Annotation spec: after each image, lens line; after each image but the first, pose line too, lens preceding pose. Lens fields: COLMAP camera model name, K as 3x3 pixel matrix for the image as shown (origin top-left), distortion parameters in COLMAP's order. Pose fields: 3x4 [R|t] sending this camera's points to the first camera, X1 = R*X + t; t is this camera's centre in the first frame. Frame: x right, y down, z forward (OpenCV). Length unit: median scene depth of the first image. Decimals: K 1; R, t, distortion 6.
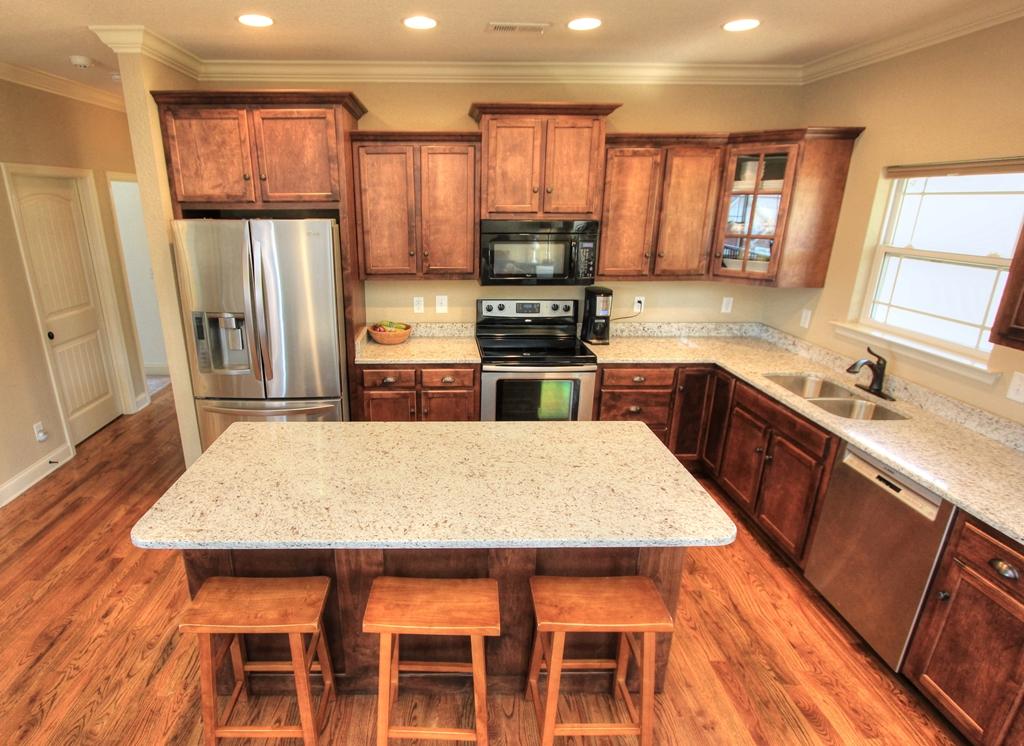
lens RADIAL K [[542.5, 0, 464.3], [0, 542.5, 378.7], [0, 0, 1]] dist [-0.015658, -0.000156]
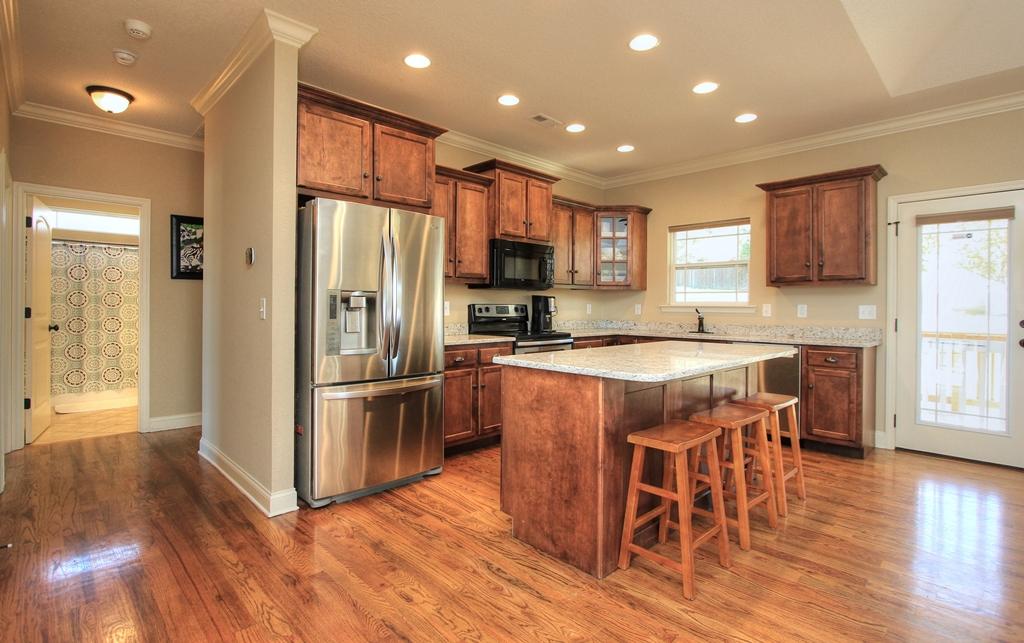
lens RADIAL K [[486.4, 0, 516.5], [0, 486.4, 305.9], [0, 0, 1]] dist [-0.012061, 0.001711]
pose [[0.726161, -0.001707, 0.687523, -0.780593], [0.214781, 0.950511, -0.224493, 0.156558], [-0.653115, 0.310685, 0.690591, 0.171219]]
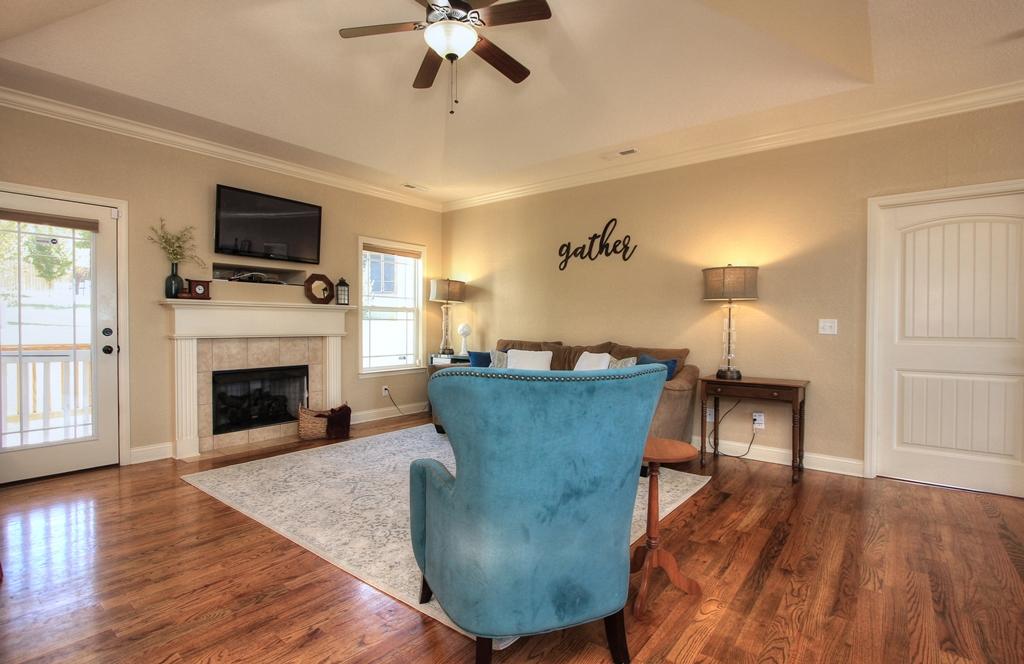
lens RADIAL K [[481.8, 0, 506.1], [0, 481.8, 331.3], [0, 0, 1]] dist [-0.003996, 0.000657]
pose [[-0.768633, -0.023134, 0.639272, -0.697475], [0.195348, 0.943120, 0.269007, 0.080714], [-0.609133, 0.331648, -0.720393, 0.402245]]
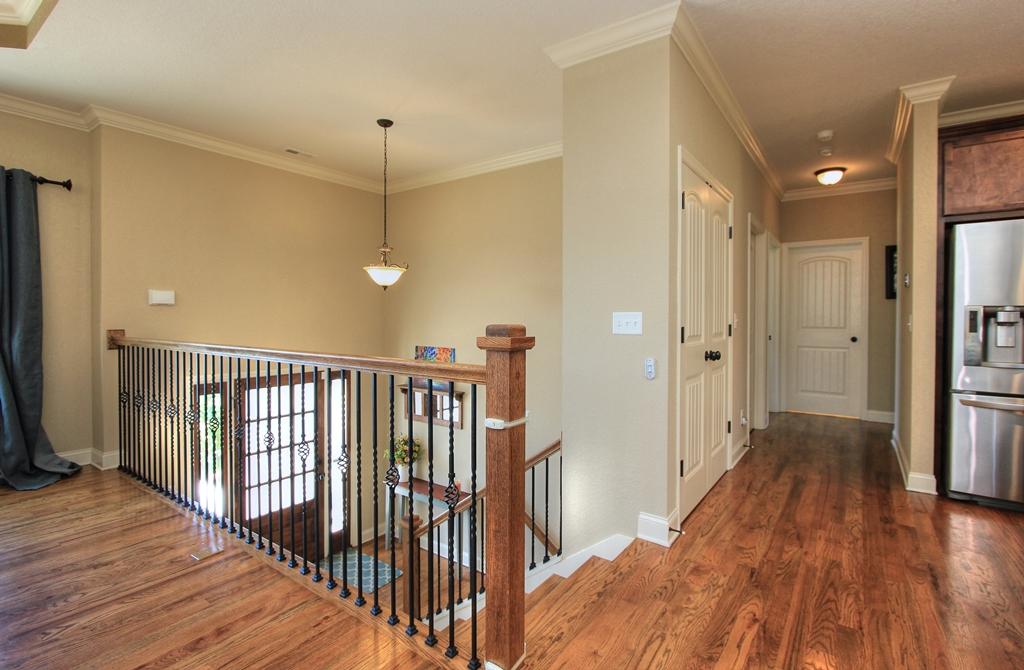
lens RADIAL K [[489.1, 0, 510.9], [0, 489.1, 322.6], [0, 0, 1]] dist [-0.016782, 0.002875]
pose [[0.798682, 0.001055, -0.601752, -0.591765], [-0.187059, 0.950891, -0.246608, 0.283936], [0.571940, 0.309525, 0.759657, -0.210992]]
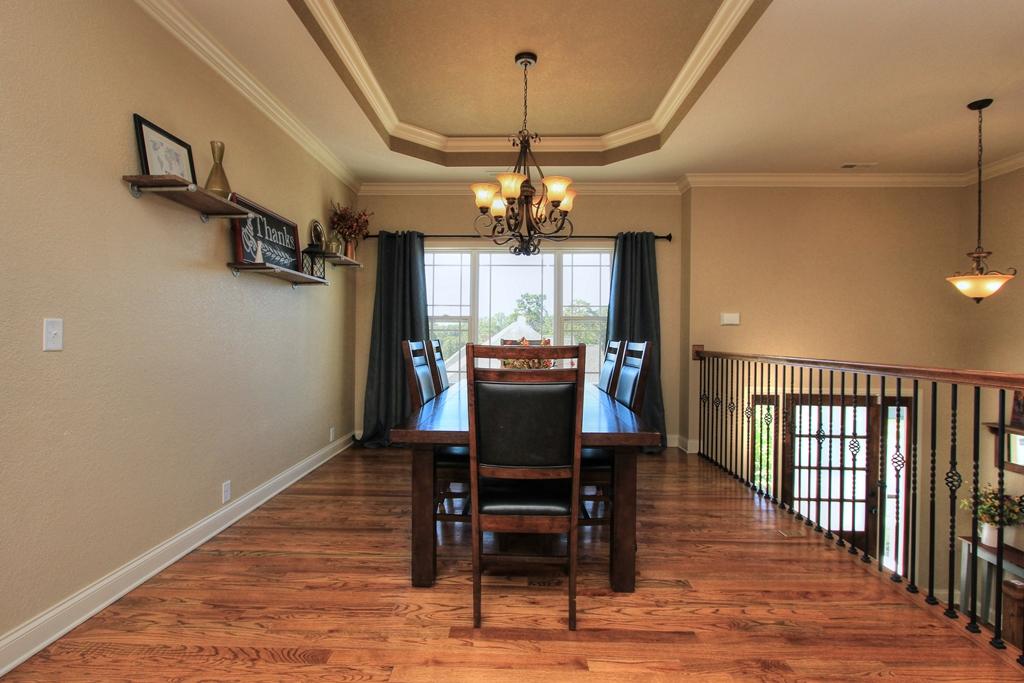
lens RADIAL K [[500.8, 0, 495.5], [0, 500.8, 343.1], [0, 0, 1]] dist [-0.018740, -0.002309]
pose [[-0.053009, 0.001726, -0.998593, -0.504581], [-0.325547, 0.945337, 0.018915, 0.349574], [0.944039, 0.326092, -0.049549, -0.357048]]
